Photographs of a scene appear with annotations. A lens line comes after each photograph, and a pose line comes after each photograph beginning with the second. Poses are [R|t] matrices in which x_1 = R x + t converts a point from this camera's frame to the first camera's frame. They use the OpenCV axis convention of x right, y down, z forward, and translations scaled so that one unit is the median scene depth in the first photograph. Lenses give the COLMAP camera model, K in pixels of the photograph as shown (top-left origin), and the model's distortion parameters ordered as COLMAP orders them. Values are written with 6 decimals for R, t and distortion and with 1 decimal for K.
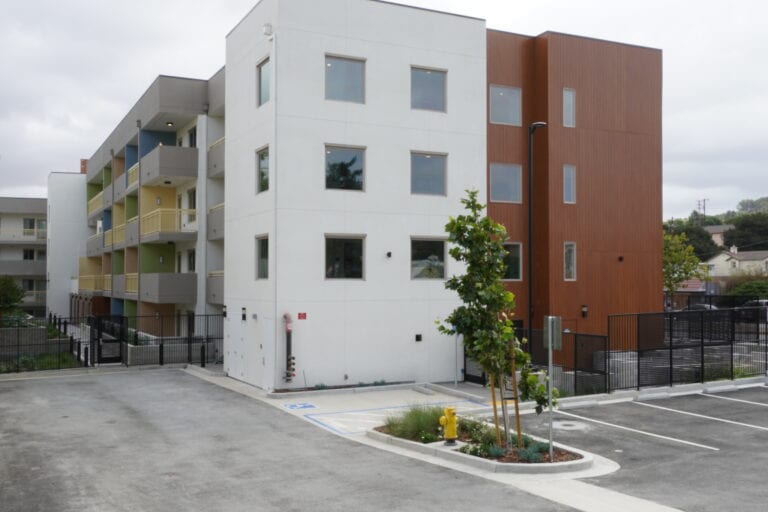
lens RADIAL K [[787.6, 0, 384.0], [0, 787.6, 256.0], [0, 0, 1]] dist [0.005506, 0.042025]
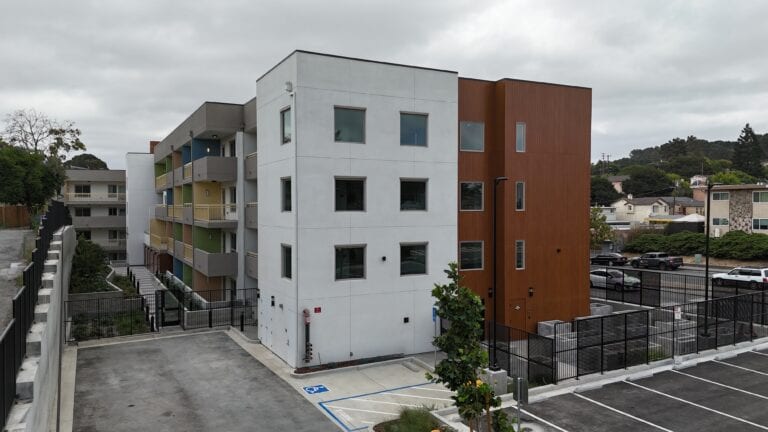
lens RADIAL K [[561.4, 0, 384.0], [0, 561.4, 216.0], [0, 0, 1]] dist [0.079857, -0.077203]
pose [[0.999882, -0.002040, 0.015223, -0.006896], [0.001286, 0.998778, 0.049402, -0.113447], [-0.015306, -0.049377, 0.998663, 0.066722]]
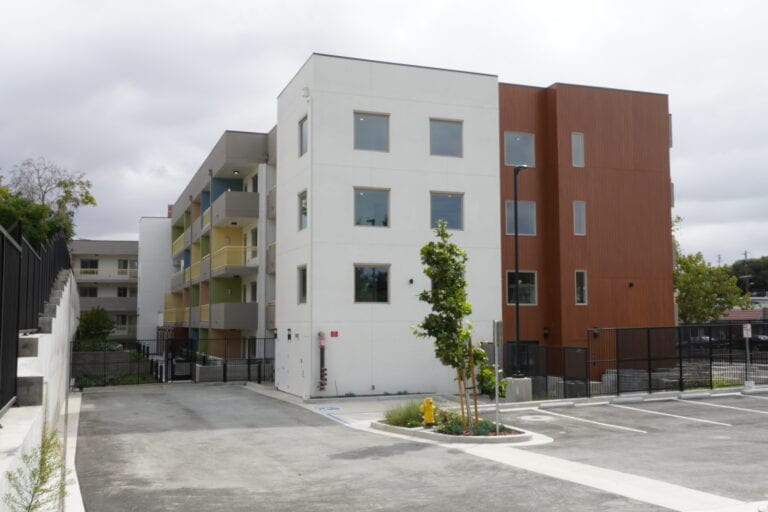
lens RADIAL K [[787.6, 0, 384.0], [0, 787.6, 256.0], [0, 0, 1]] dist [0.005506, 0.042025]
pose [[0.993964, -0.012878, -0.108952, 0.088549], [0.007279, 0.998640, -0.051632, 0.019434], [0.109468, 0.050527, 0.992705, -0.141756]]
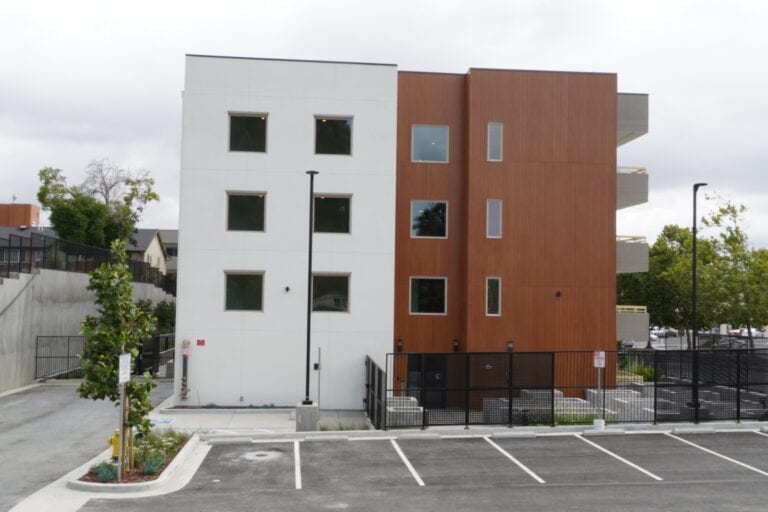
lens RADIAL K [[770.0, 0, 384.0], [0, 770.0, 256.0], [0, 0, 1]] dist [0.007857, 0.023661]
pose [[0.930203, -0.005178, -0.367010, 0.500899], [-0.004369, 0.999673, -0.025177, -0.020410], [0.367020, 0.025023, 0.929876, 0.050146]]
